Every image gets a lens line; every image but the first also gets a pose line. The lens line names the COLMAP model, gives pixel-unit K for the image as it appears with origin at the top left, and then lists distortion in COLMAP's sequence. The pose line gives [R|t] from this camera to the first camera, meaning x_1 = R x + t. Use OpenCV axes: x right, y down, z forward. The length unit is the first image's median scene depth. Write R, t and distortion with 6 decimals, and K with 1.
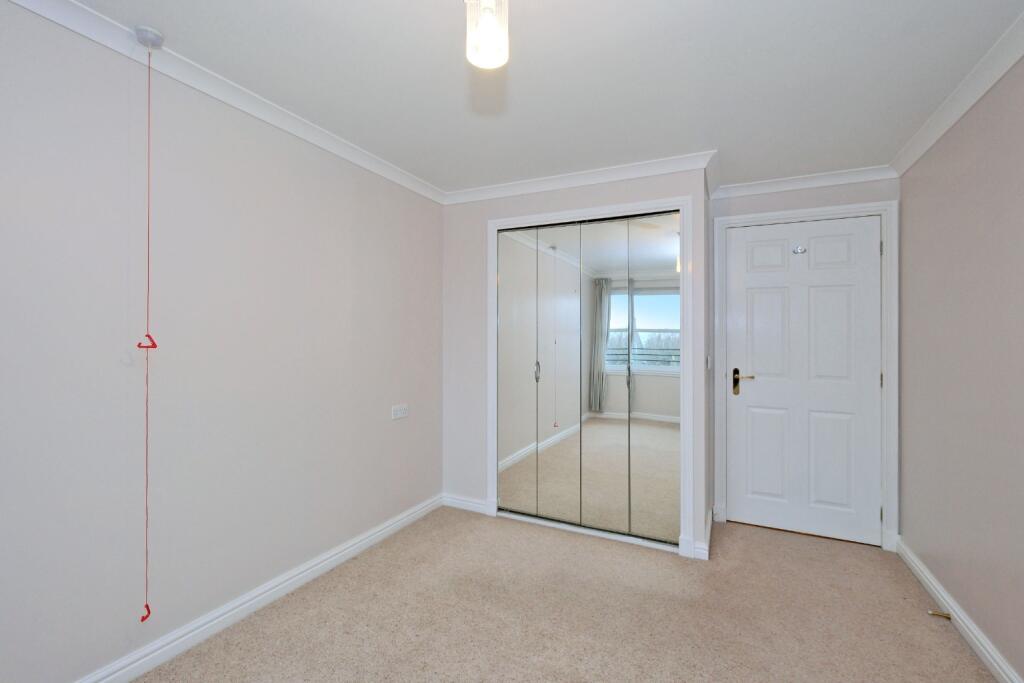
lens RADIAL K [[444.5, 0, 514.0], [0, 444.5, 339.3], [0, 0, 1]] dist [-0.003710, 0.000079]
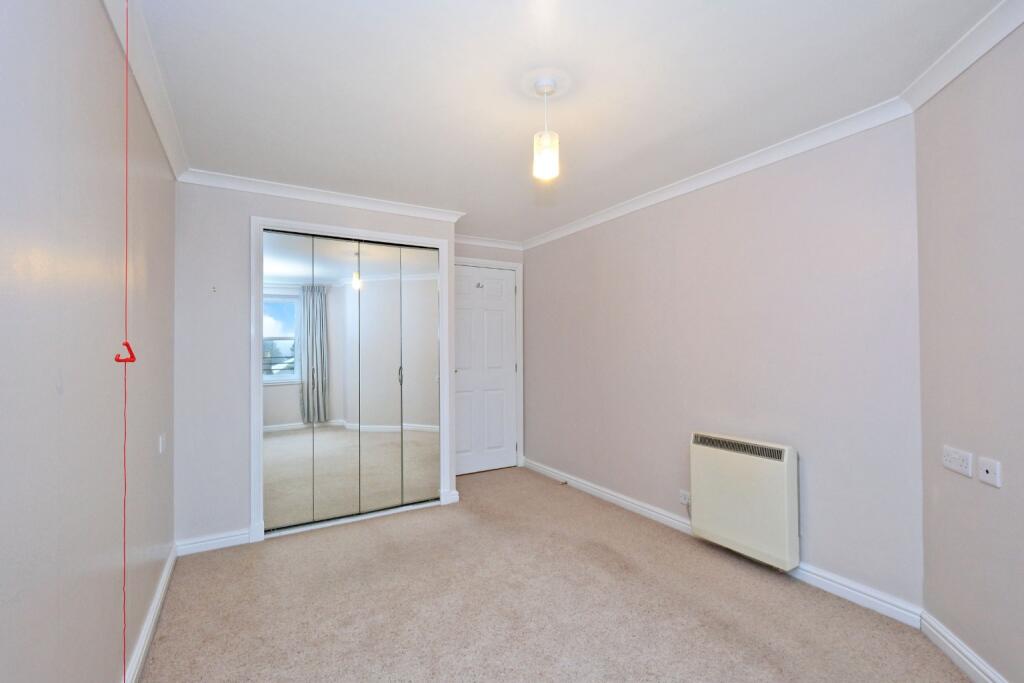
lens RADIAL K [[444.5, 0, 515.8], [0, 444.5, 341.5], [0, 0, 1]] dist [-0.003710, 0.000079]
pose [[0.544683, -0.003706, 0.838634, -0.609153], [0.013123, 0.999905, -0.004104, -0.000616], [-0.838539, 0.013241, 0.544680, 0.070952]]
